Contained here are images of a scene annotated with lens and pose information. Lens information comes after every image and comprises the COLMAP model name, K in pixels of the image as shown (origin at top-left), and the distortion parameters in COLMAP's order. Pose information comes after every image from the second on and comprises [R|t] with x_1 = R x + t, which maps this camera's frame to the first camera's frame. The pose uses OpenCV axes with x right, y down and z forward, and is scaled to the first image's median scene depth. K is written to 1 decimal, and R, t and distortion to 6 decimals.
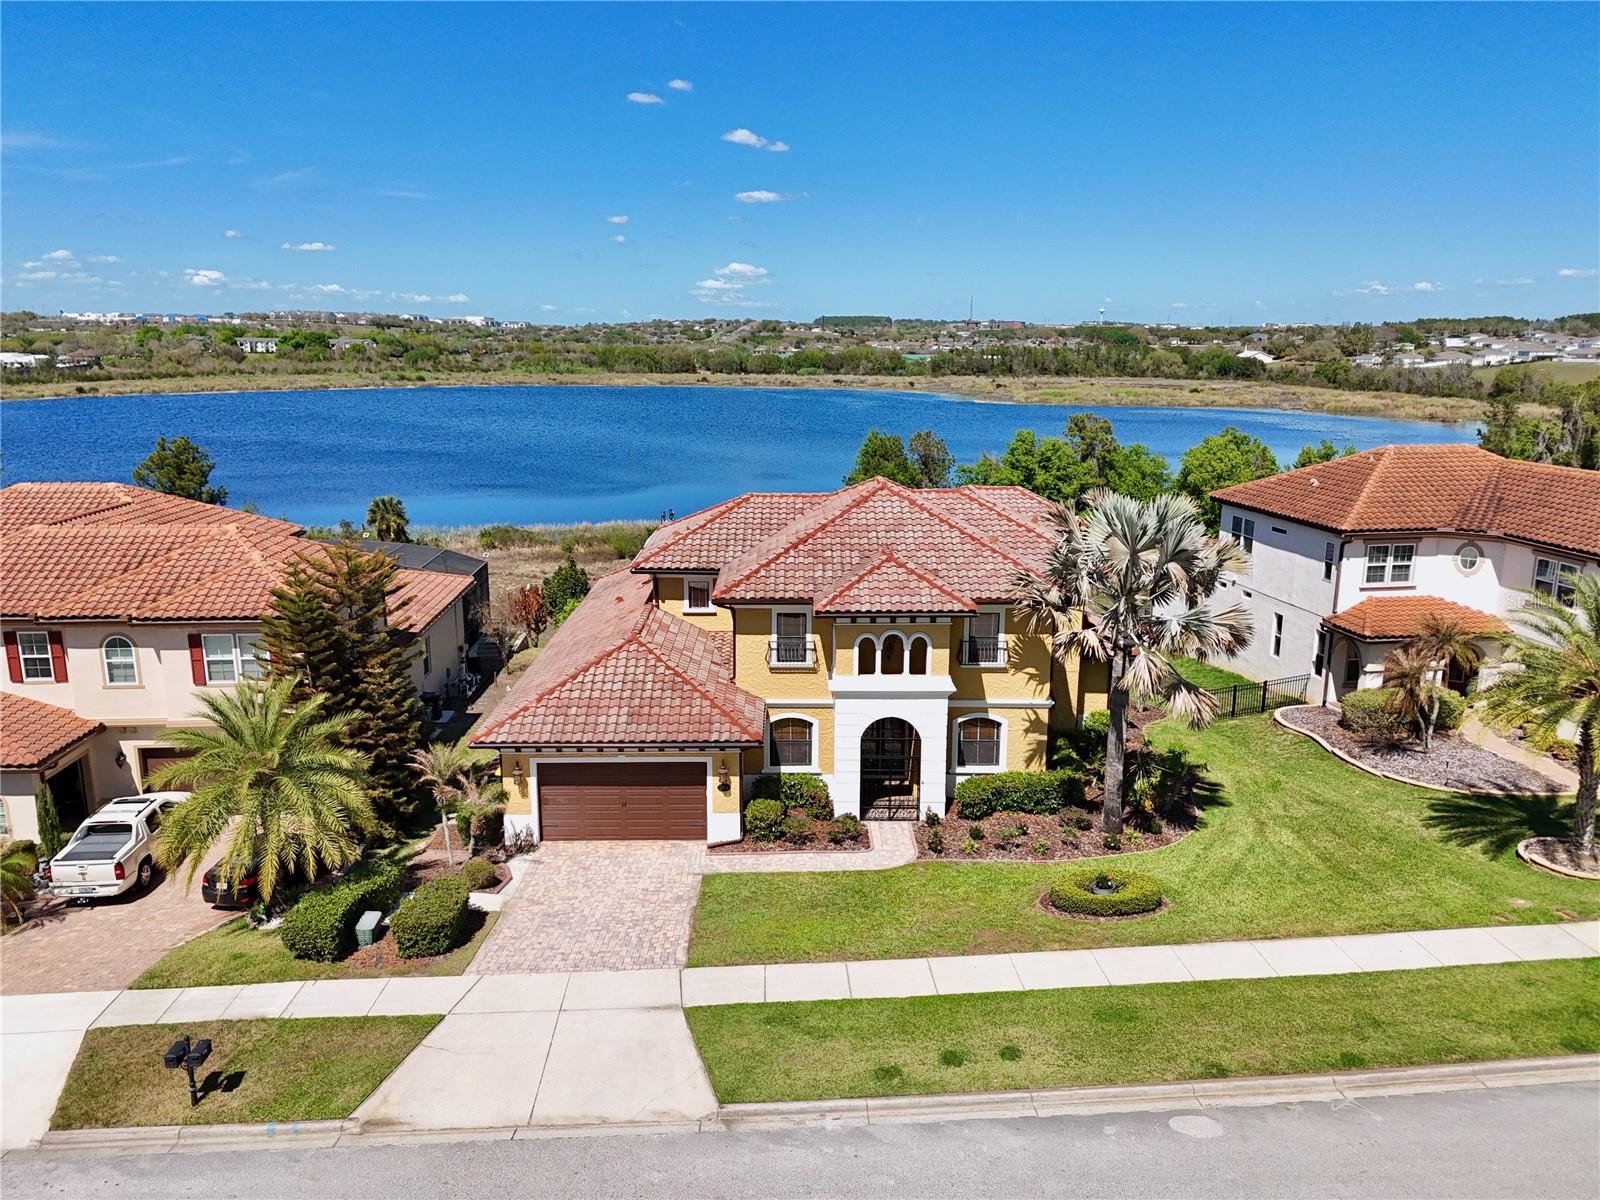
lens RADIAL K [[1177.4, 0, 800.7], [0, 1177.4, 617.7], [0, 0, 1]] dist [0.070409, -0.069328]
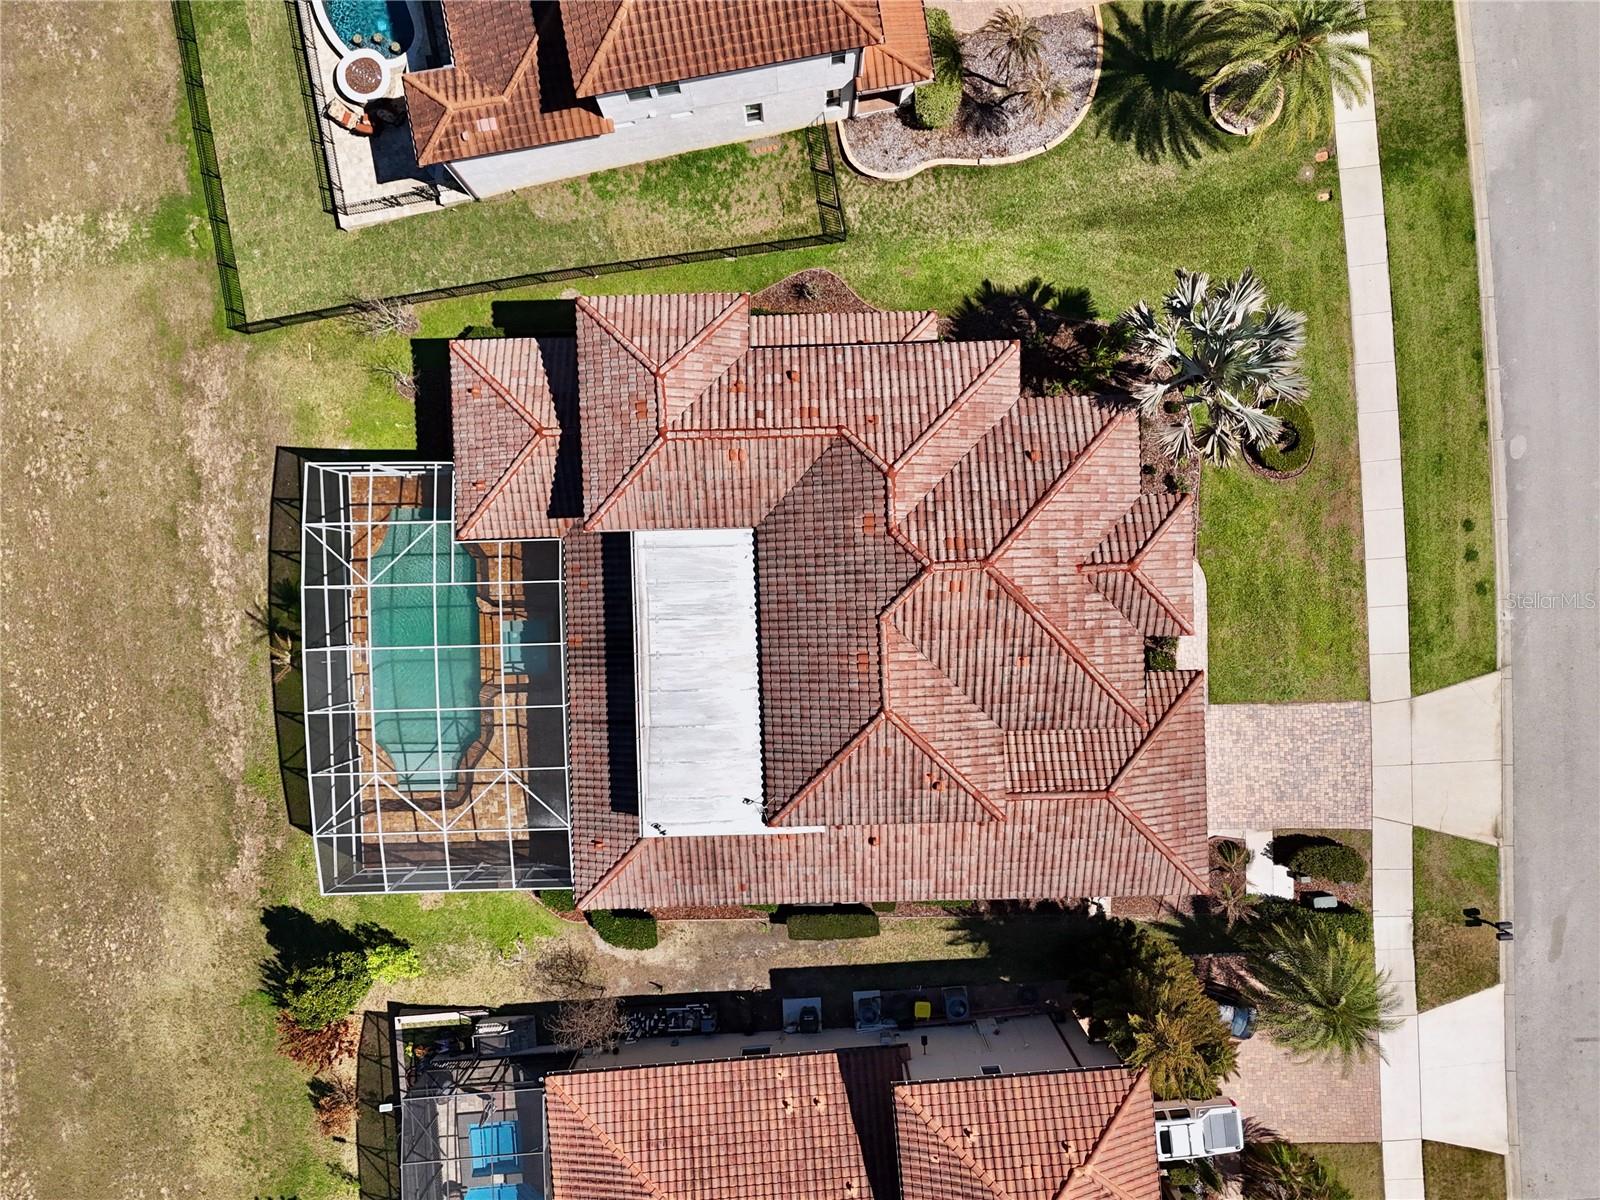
lens RADIAL K [[1177.4, 0, 797.8], [0, 1177.4, 611.9], [0, 0, 1]] dist [0.070409, -0.069328]
pose [[-0.016018, -0.999581, -0.024121, 0.005110], [0.229726, -0.027157, 0.972876, -0.092875], [-0.973124, 0.010042, 0.230065, 0.083322]]
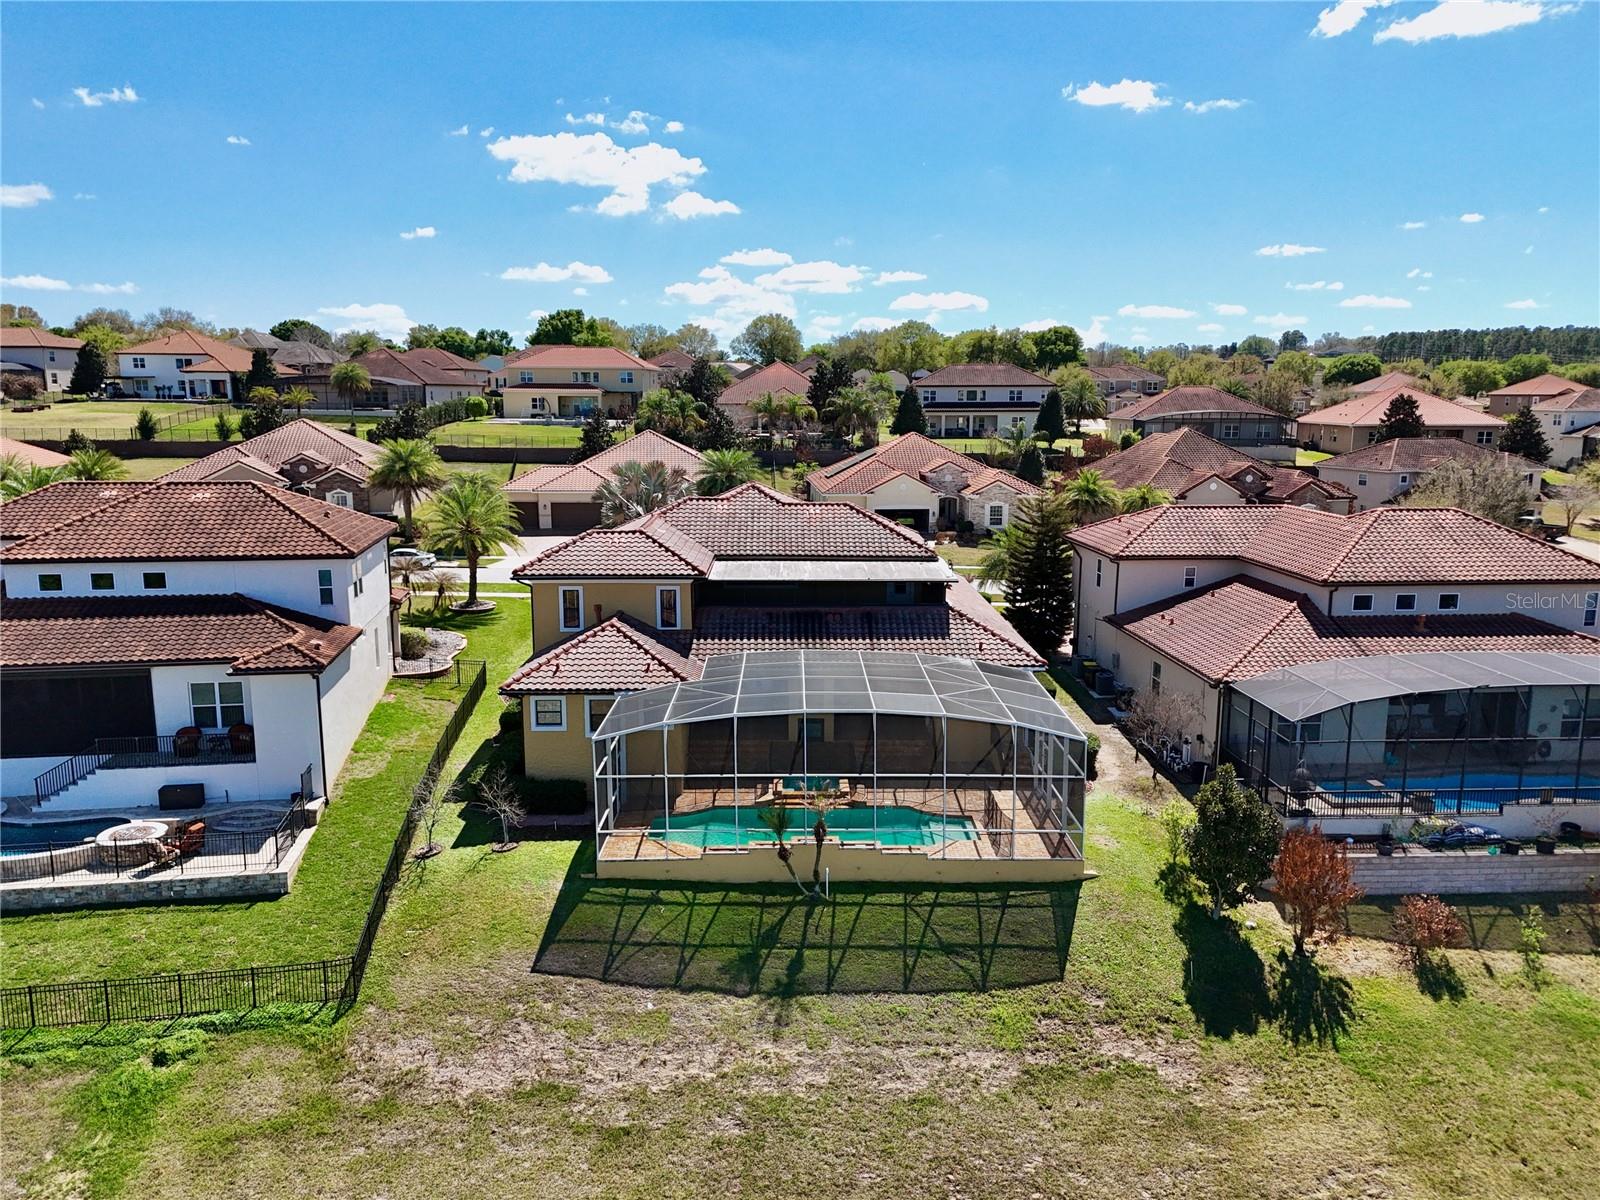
lens RADIAL K [[1177.4, 0, 802.2], [0, 1177.4, 606.8], [0, 0, 1]] dist [0.070409, -0.069328]
pose [[-0.999956, -0.008649, -0.003636, 0.001074], [-0.009382, 0.917409, 0.397836, -0.049919], [-0.000105, 0.397853, -0.917449, 0.216706]]
